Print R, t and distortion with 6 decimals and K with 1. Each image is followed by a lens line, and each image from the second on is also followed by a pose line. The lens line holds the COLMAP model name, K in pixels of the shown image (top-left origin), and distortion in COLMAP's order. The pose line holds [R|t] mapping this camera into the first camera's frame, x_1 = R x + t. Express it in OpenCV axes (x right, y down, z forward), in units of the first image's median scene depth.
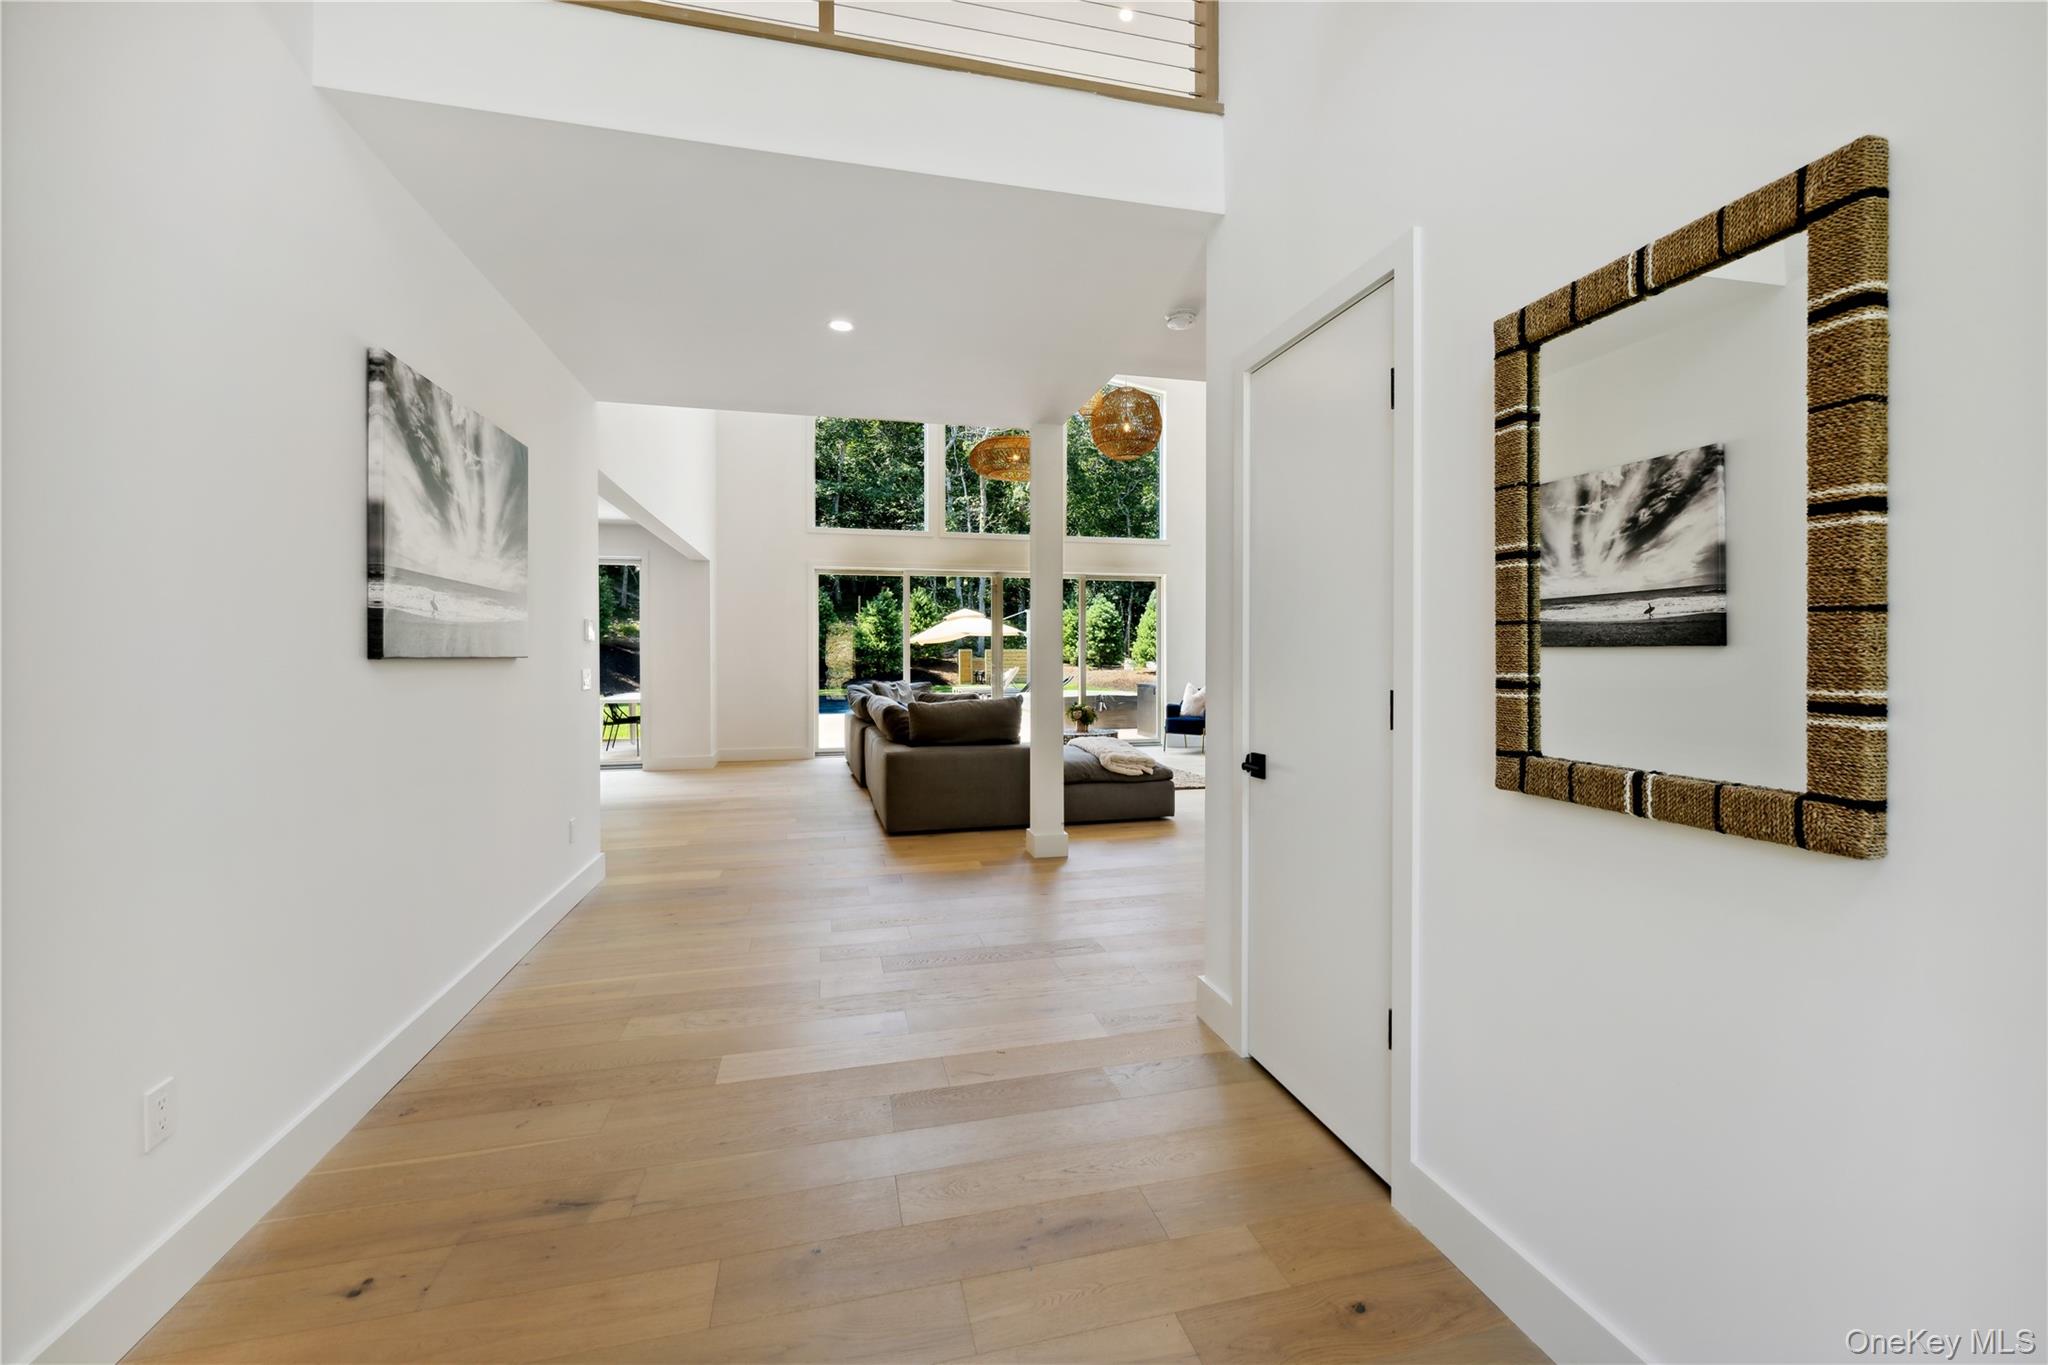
lens RADIAL K [[830.3, 0, 1031.0], [0, 830.3, 667.6], [0, 0, 1]] dist [0.002016, 0.000118]
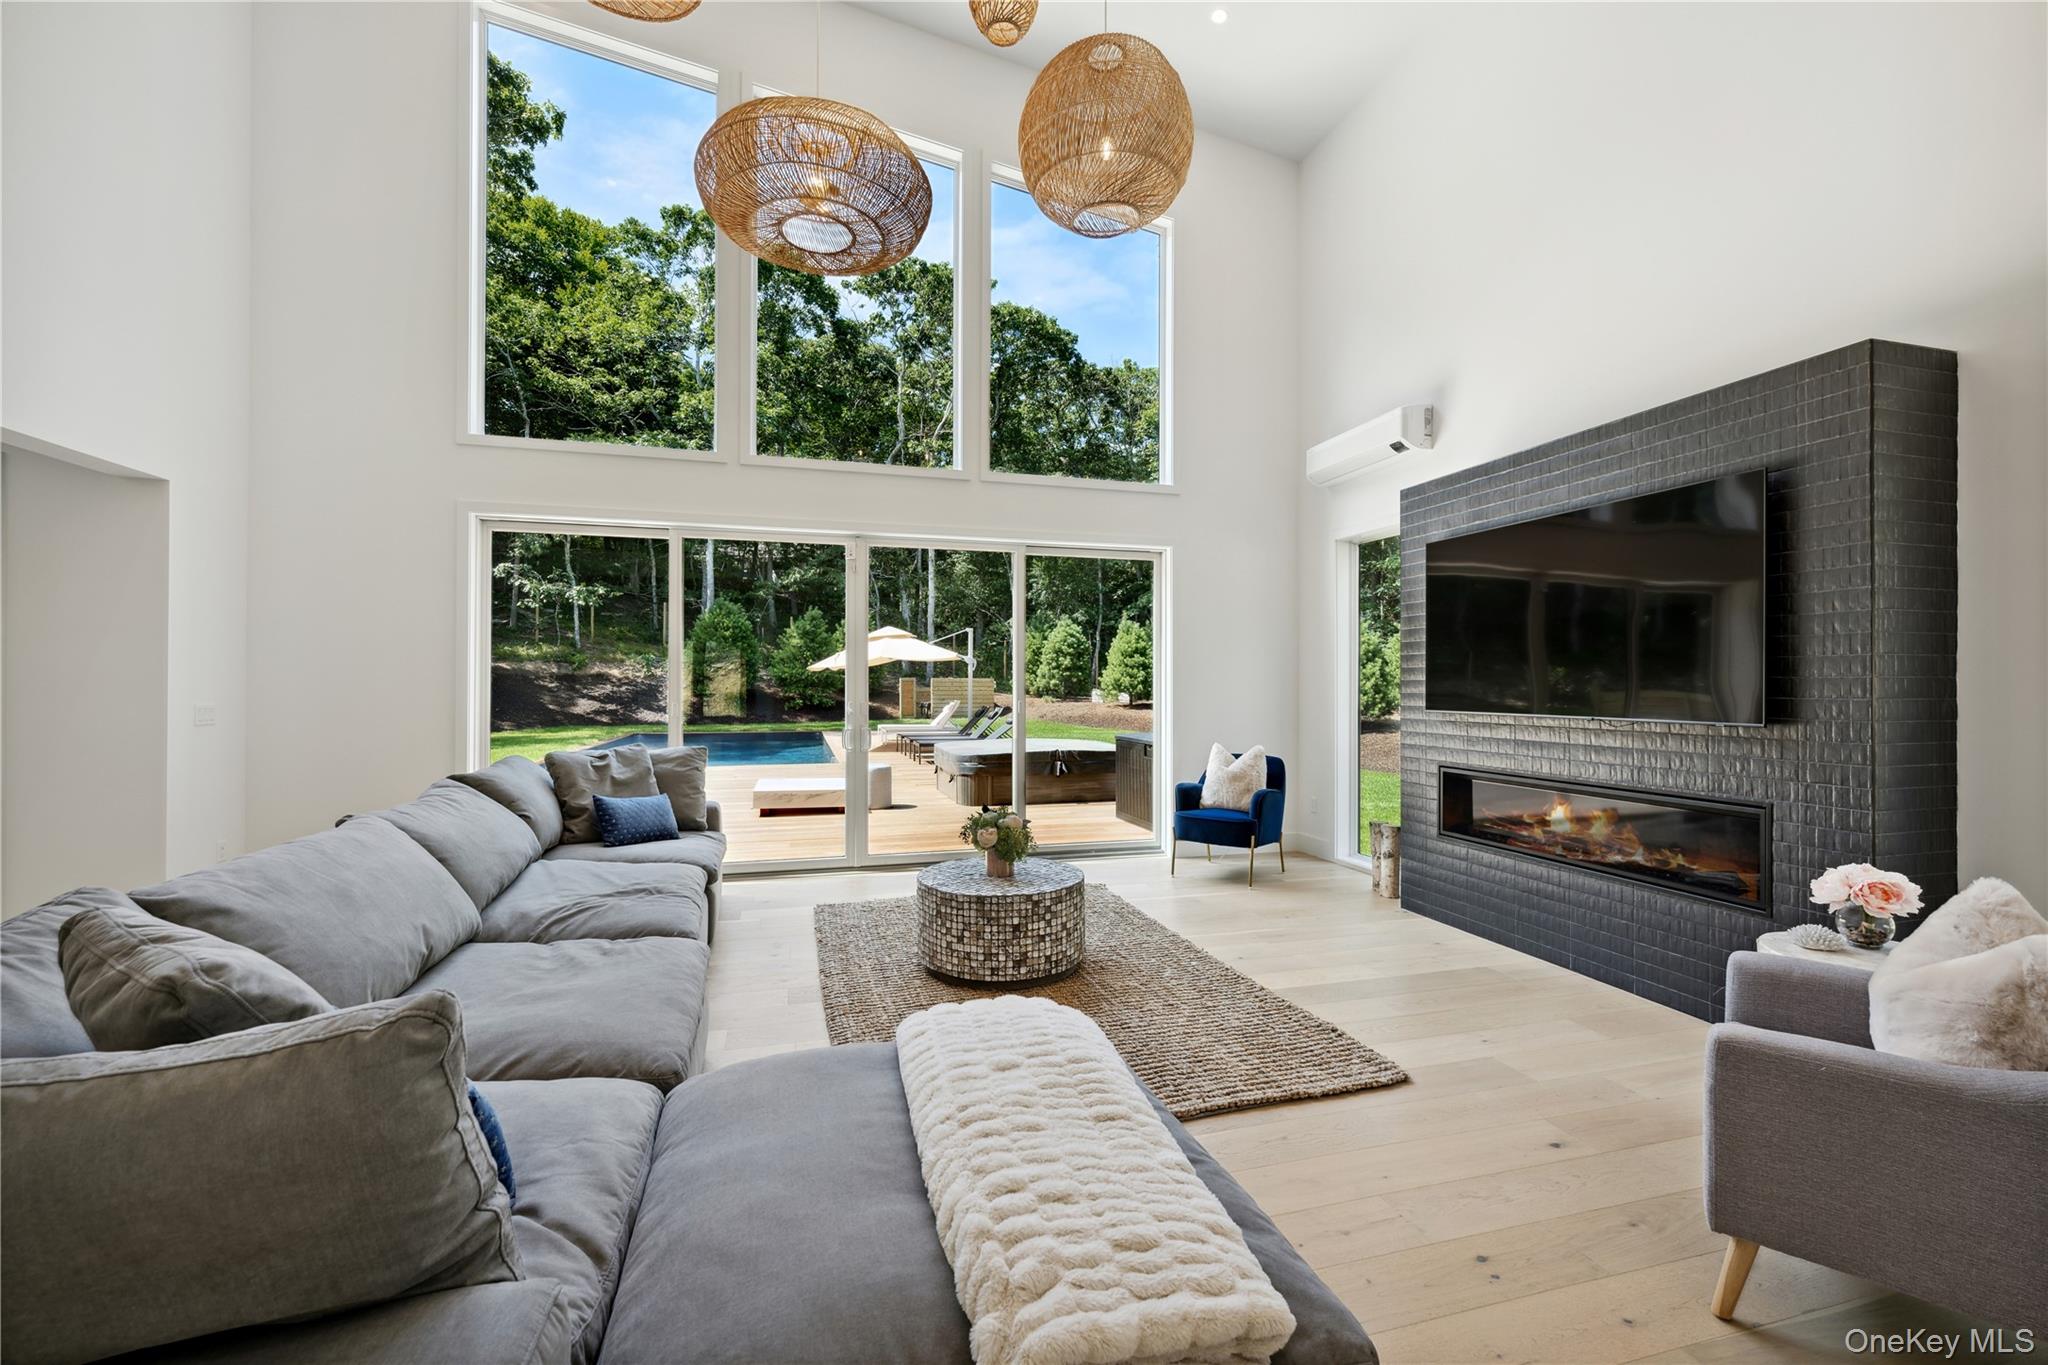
lens RADIAL K [[830.3, 0, 1020.7], [0, 830.3, 686.6], [0, 0, 1]] dist [0.002016, 0.000118]
pose [[0.999631, 0.002531, 0.027053, 0.024484], [-0.002232, 0.999936, -0.011069, -0.006337], [-0.027079, 0.011005, 0.999573, 0.235158]]
